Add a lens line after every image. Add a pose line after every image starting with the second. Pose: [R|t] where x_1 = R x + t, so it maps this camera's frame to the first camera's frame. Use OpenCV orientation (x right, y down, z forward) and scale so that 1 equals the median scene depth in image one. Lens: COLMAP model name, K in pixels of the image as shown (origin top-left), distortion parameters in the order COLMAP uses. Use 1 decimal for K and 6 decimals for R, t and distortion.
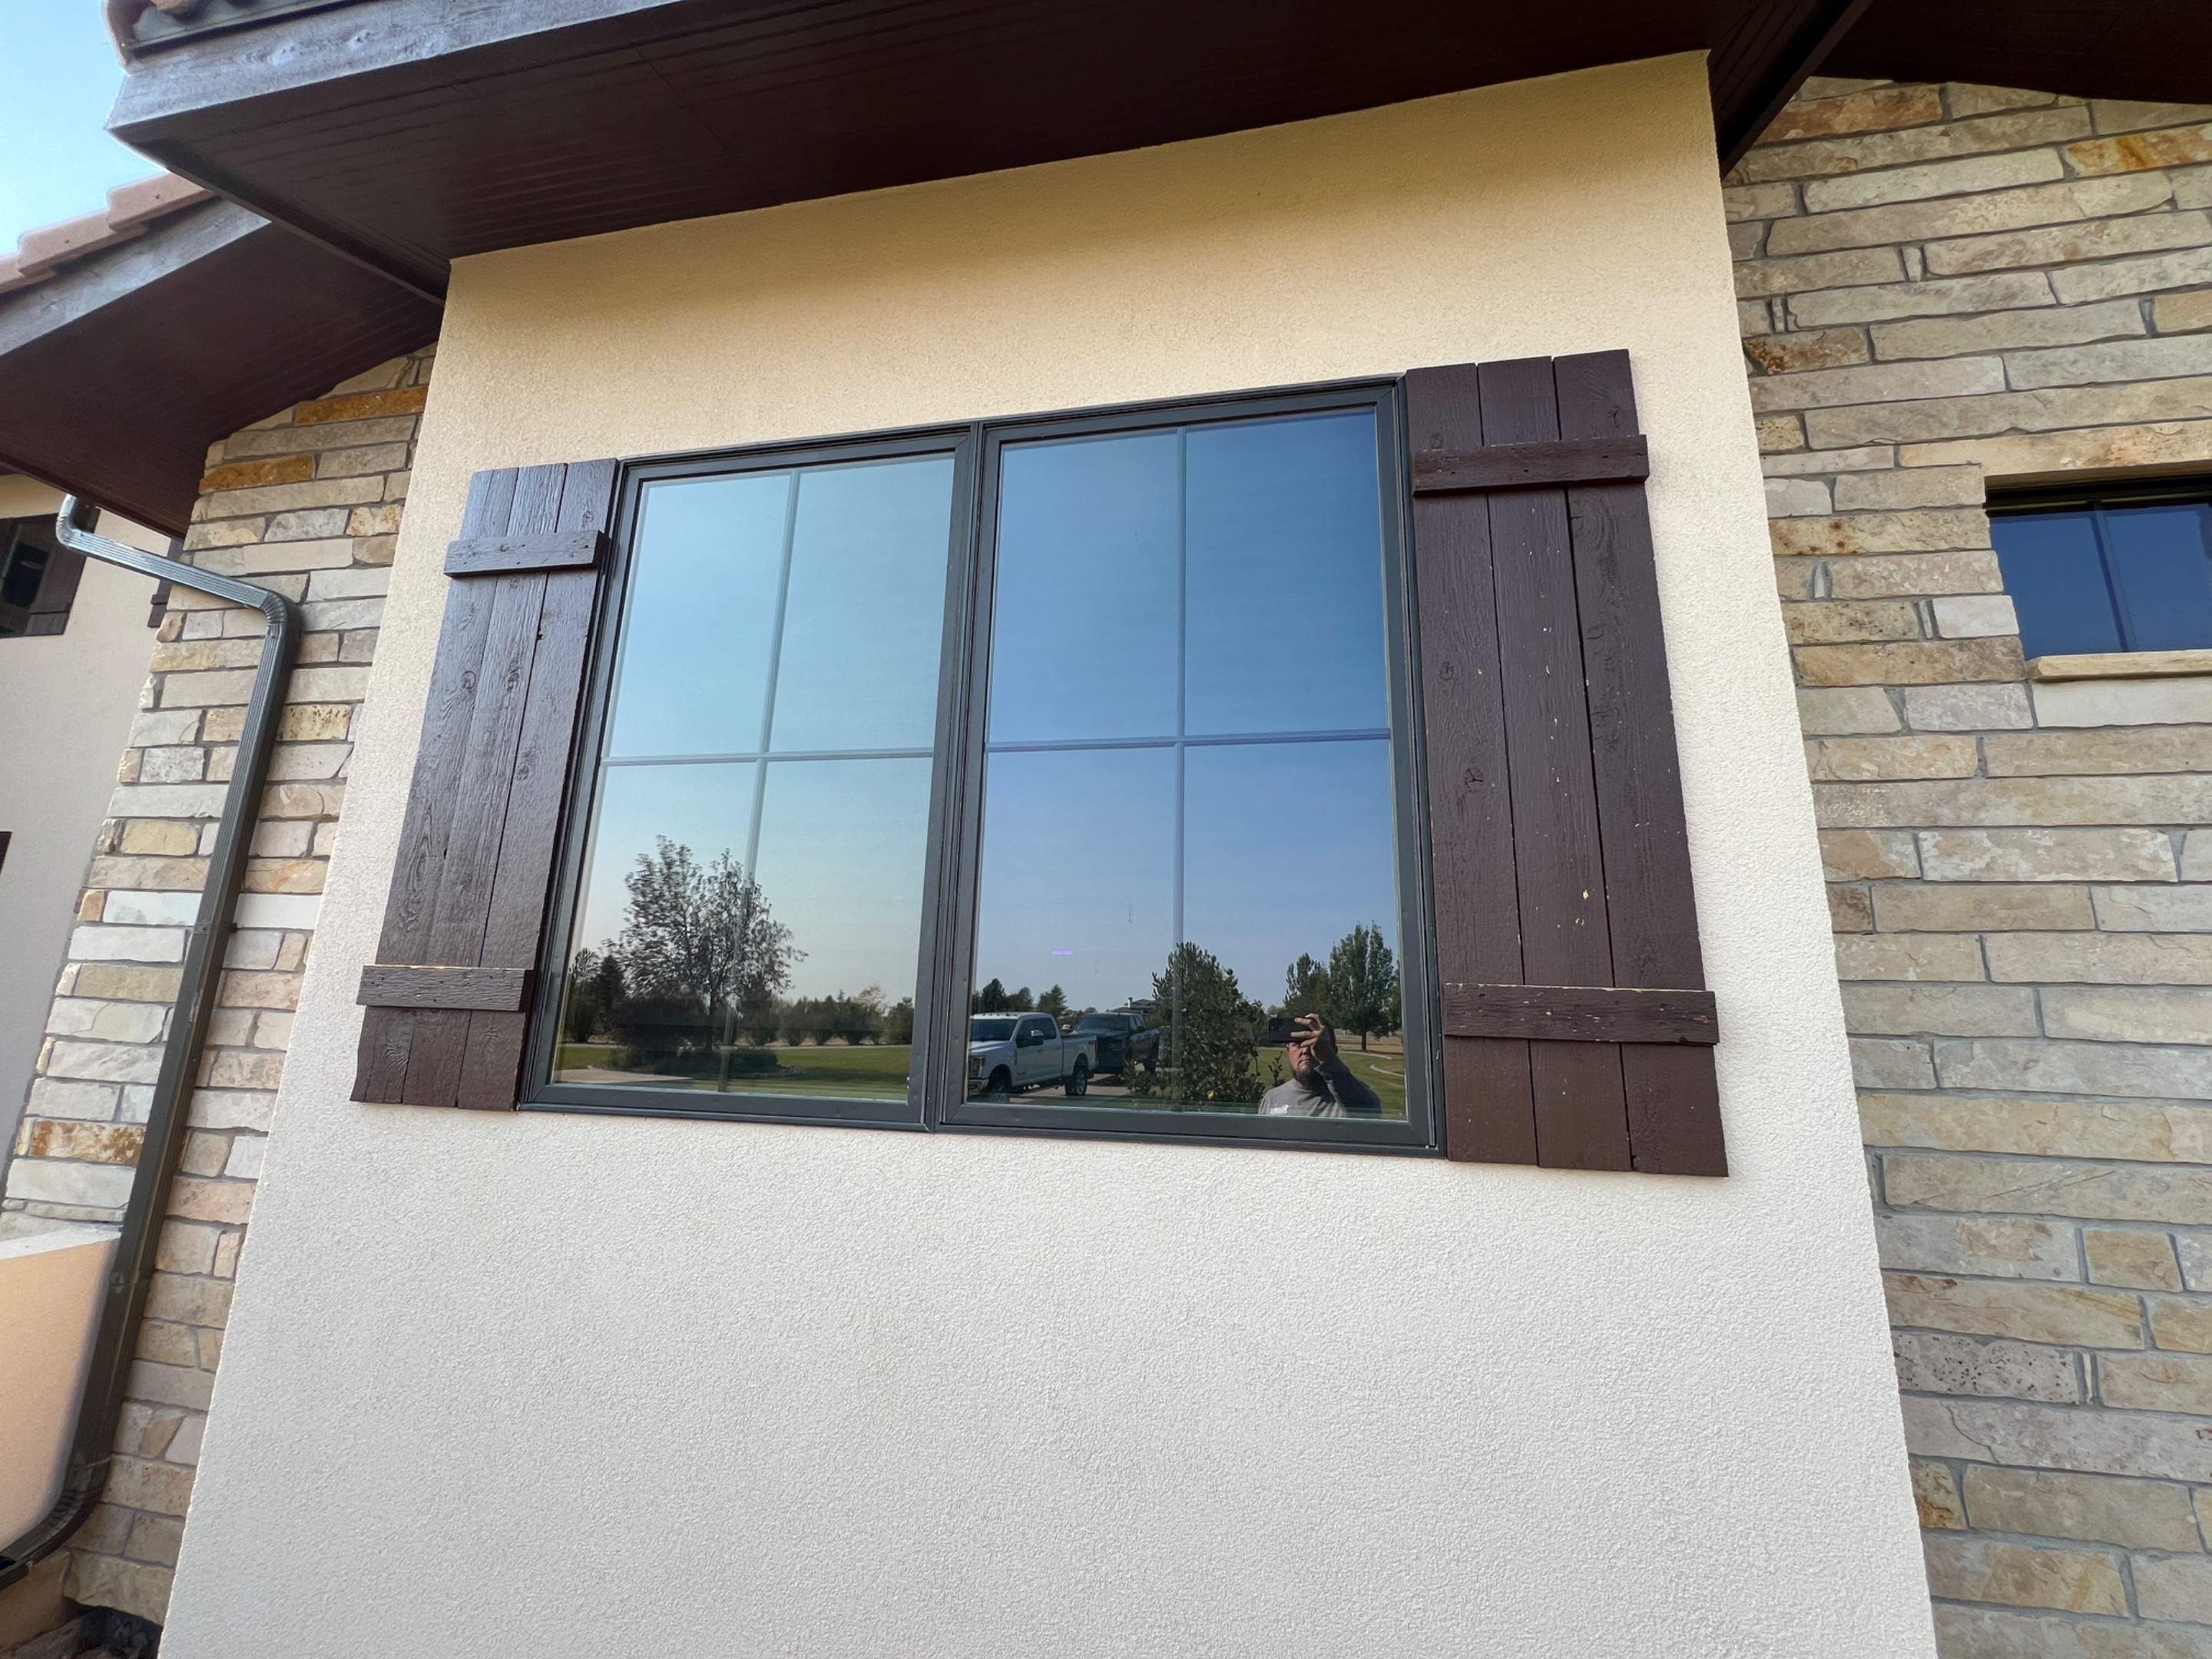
lens RADIAL K [[867.9, 0, 1106.0], [0, 867.9, 829.5], [0, 0, 1]] dist [0.000495, -0.000241]
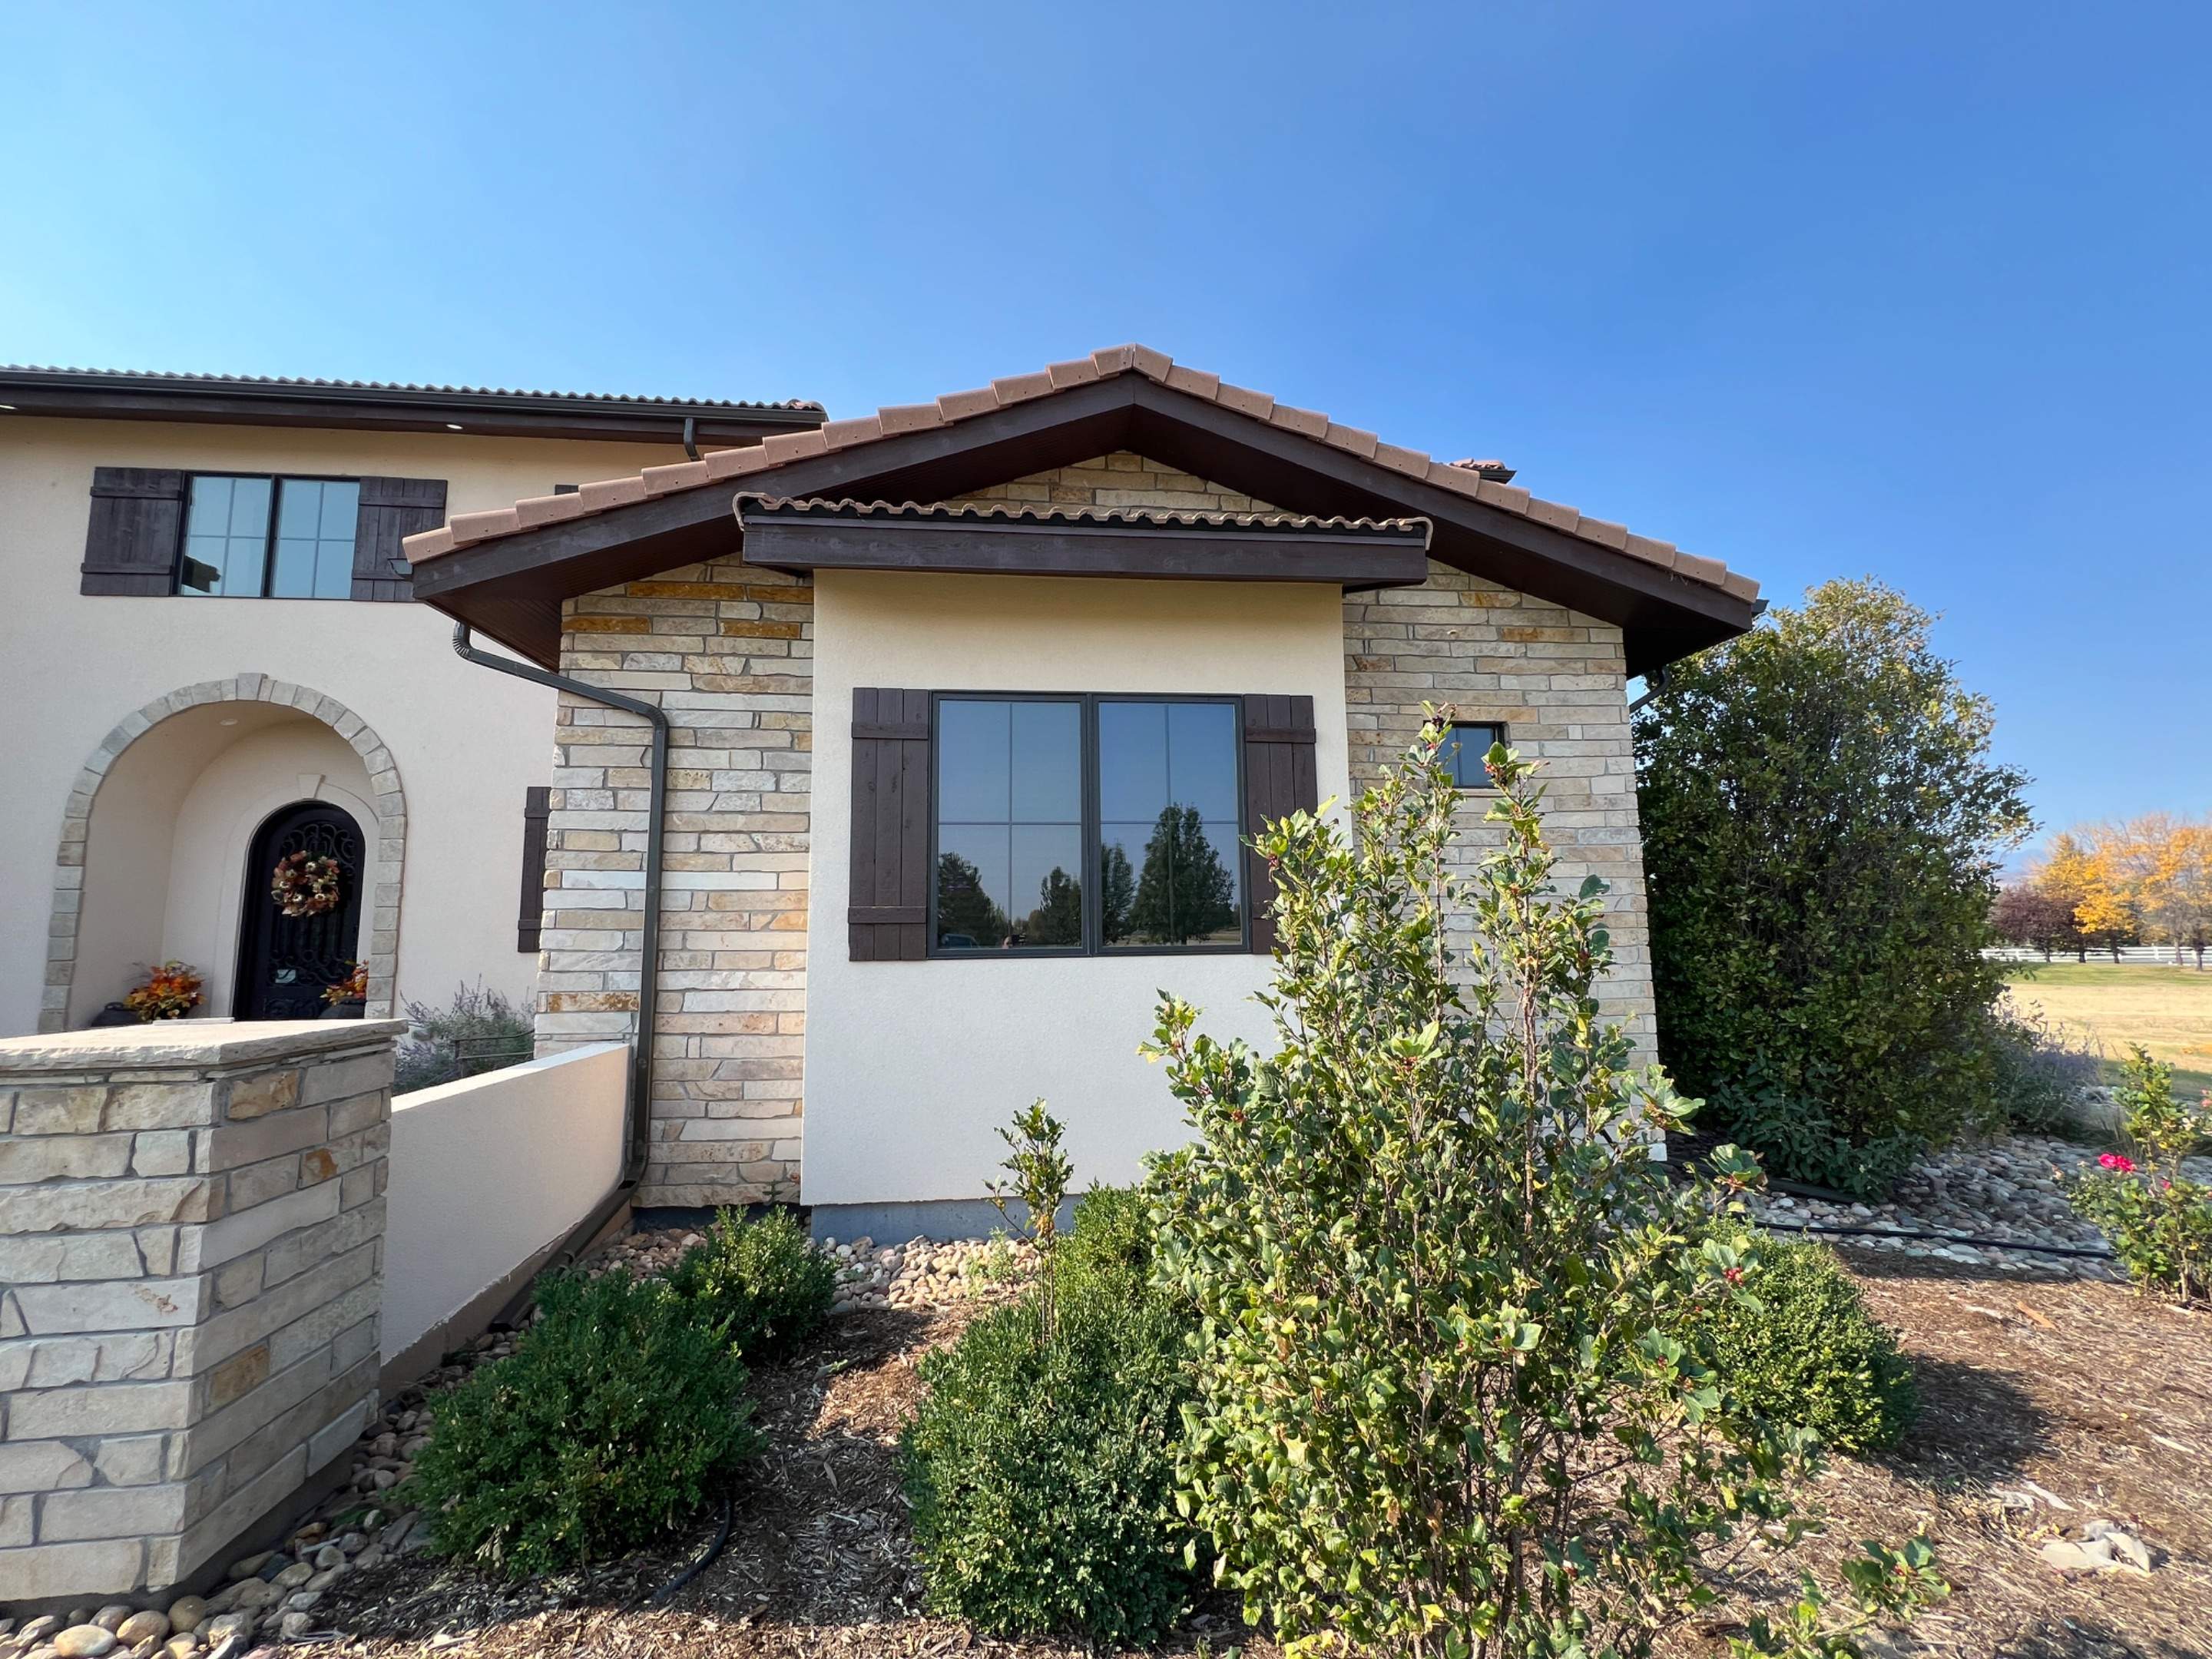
lens RADIAL K [[867.9, 0, 1106.0], [0, 867.9, 829.5], [0, 0, 1]] dist [0.000495, -0.000241]
pose [[0.956832, -0.004694, 0.290603, -0.629903], [-0.023382, 0.995385, 0.093065, -0.224364], [-0.289699, -0.095843, 0.952307, -1.118562]]
